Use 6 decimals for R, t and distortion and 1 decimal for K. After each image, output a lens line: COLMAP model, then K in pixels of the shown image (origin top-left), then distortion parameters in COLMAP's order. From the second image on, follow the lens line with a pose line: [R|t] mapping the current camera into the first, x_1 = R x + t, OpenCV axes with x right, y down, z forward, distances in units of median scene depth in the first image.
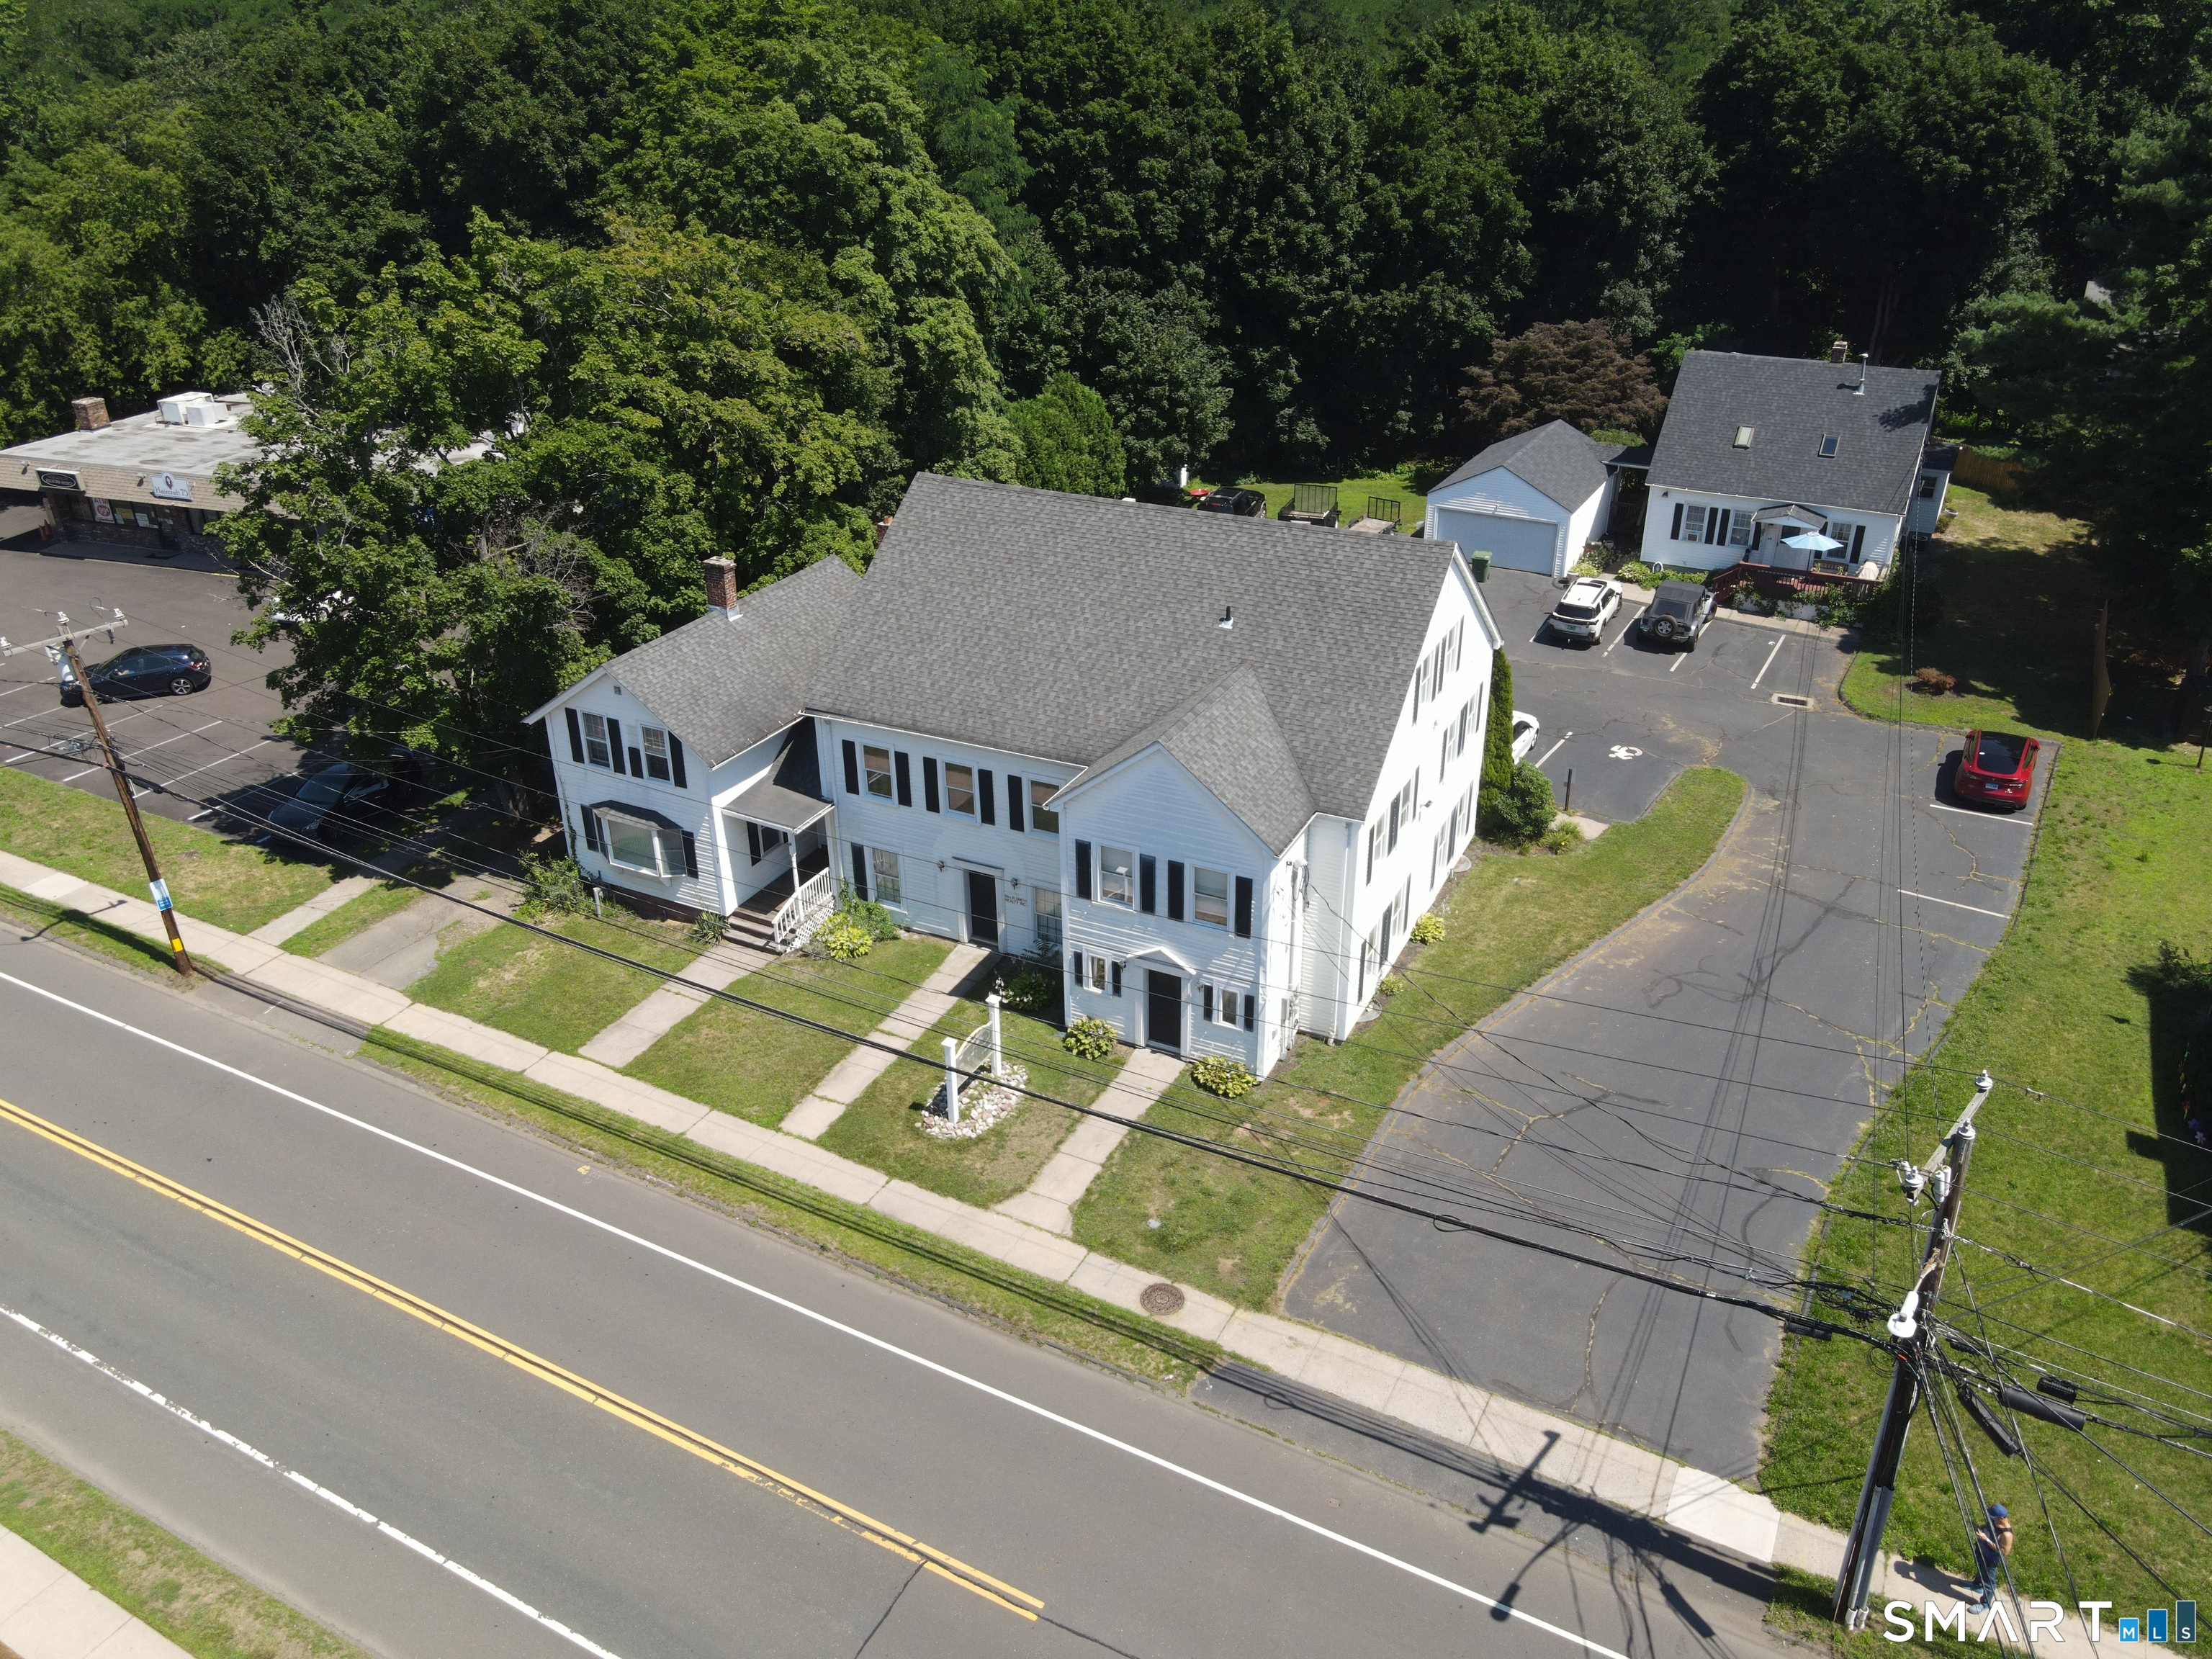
lens RADIAL K [[1623.3, 0, 1106.8], [0, 1623.3, 814.5], [0, 0, 1]] dist [0.007617, 0.004005]
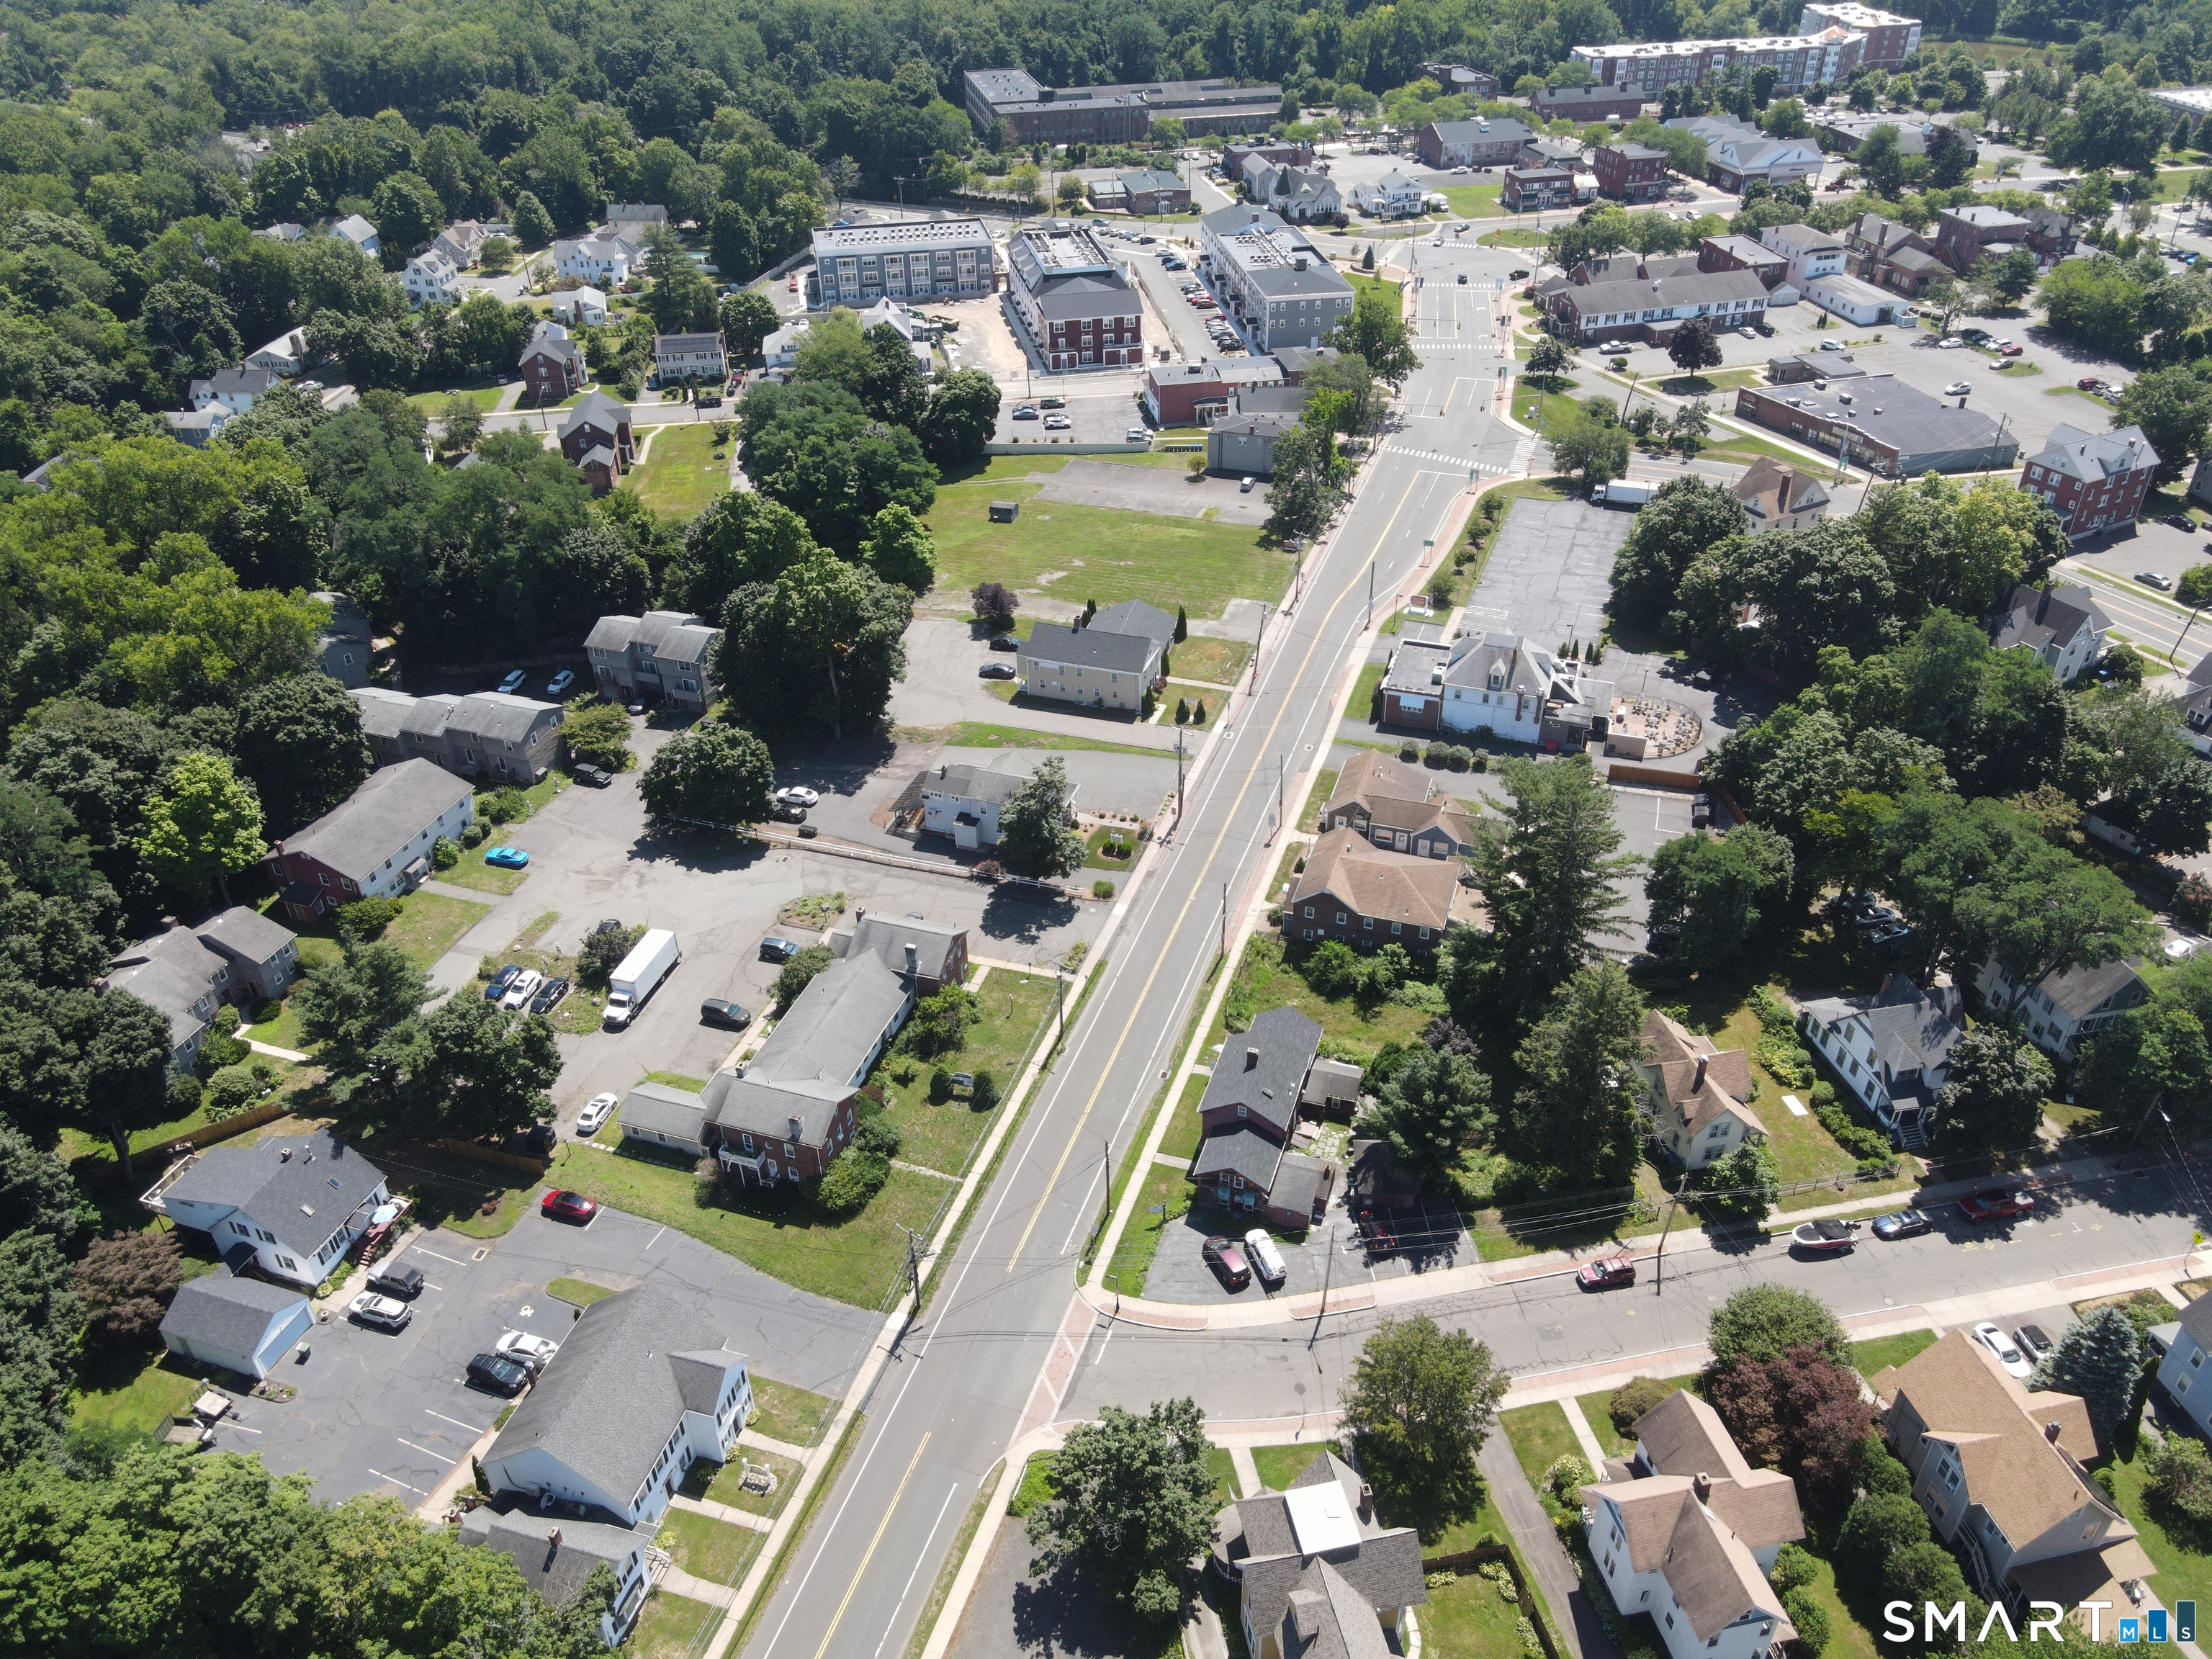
lens RADIAL K [[1623.3, 0, 1103.4], [0, 1623.3, 829.1], [0, 0, 1]] dist [0.007617, 0.004005]
pose [[-0.169329, -0.537074, 0.826365, -1.916422], [0.469481, 0.693272, 0.546774, -1.918278], [-0.866554, 0.480548, 0.134755, -0.593818]]
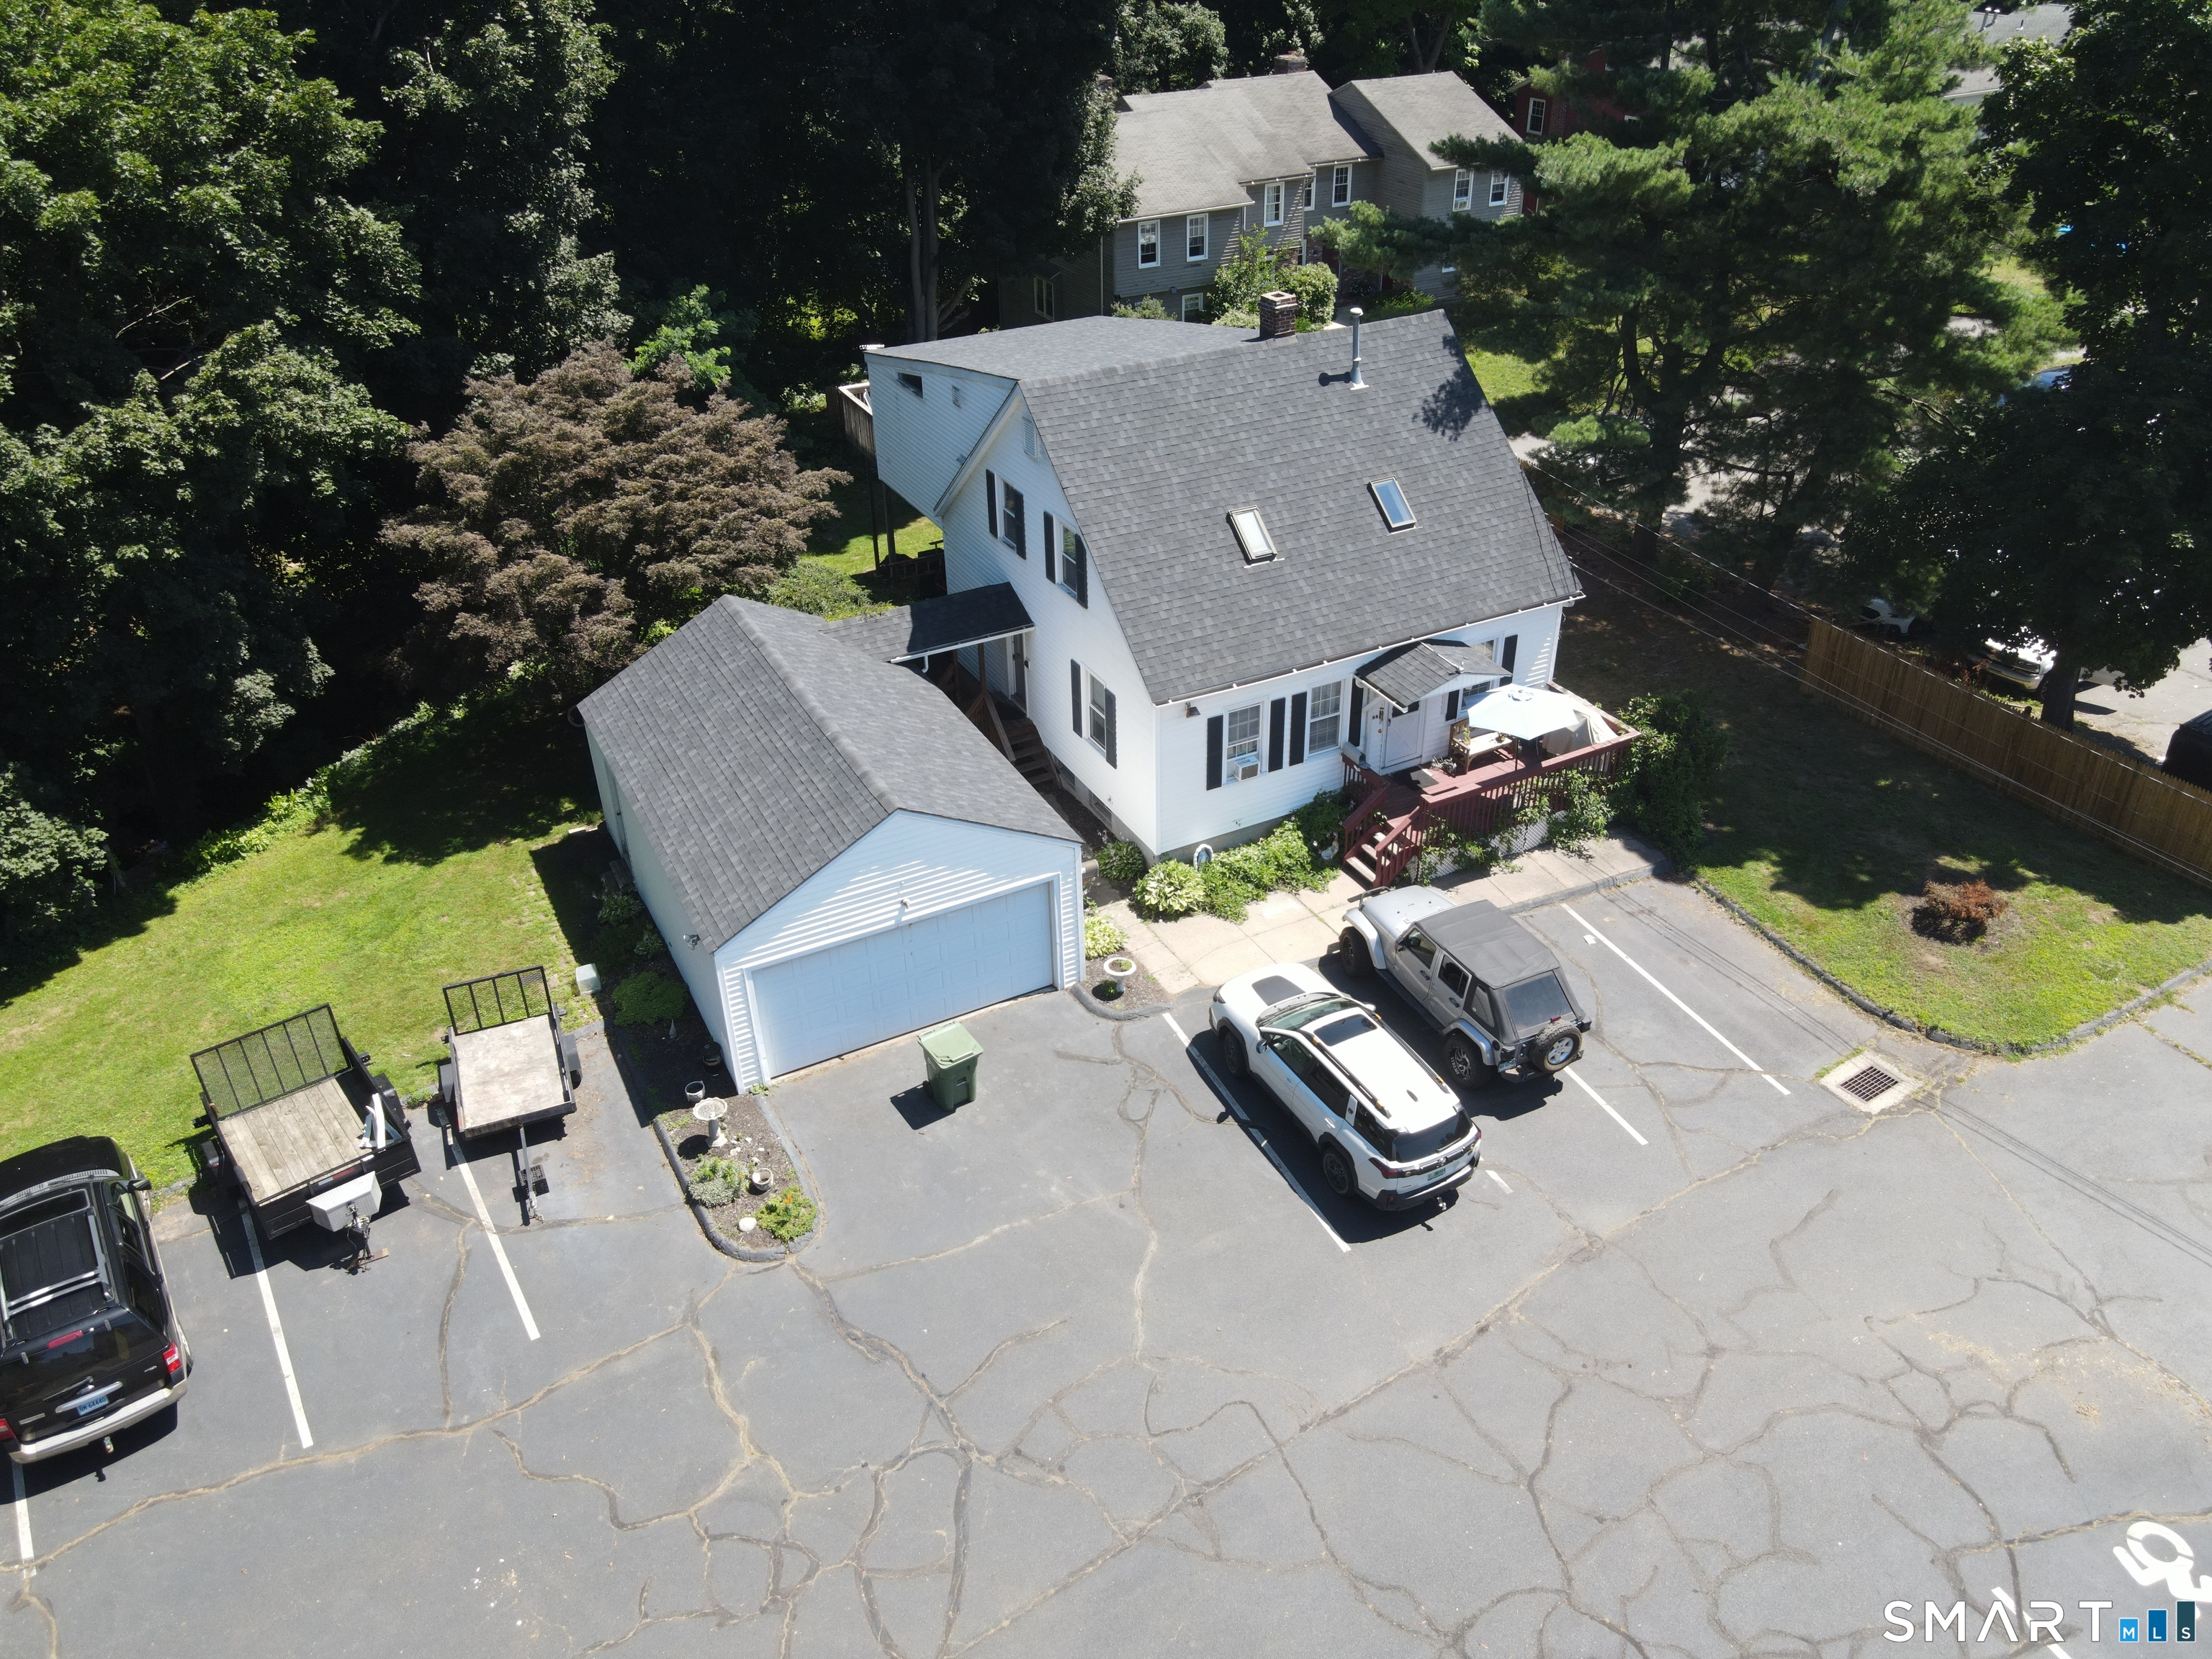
lens RADIAL K [[1623.3, 0, 1120.8], [0, 1623.3, 824.9], [0, 0, 1]] dist [0.007617, 0.004005]
pose [[0.550009, -0.442910, 0.708040, 0.013896], [0.388658, 0.886136, 0.252406, -0.457729], [-0.739213, 0.136360, 0.659523, 1.159587]]
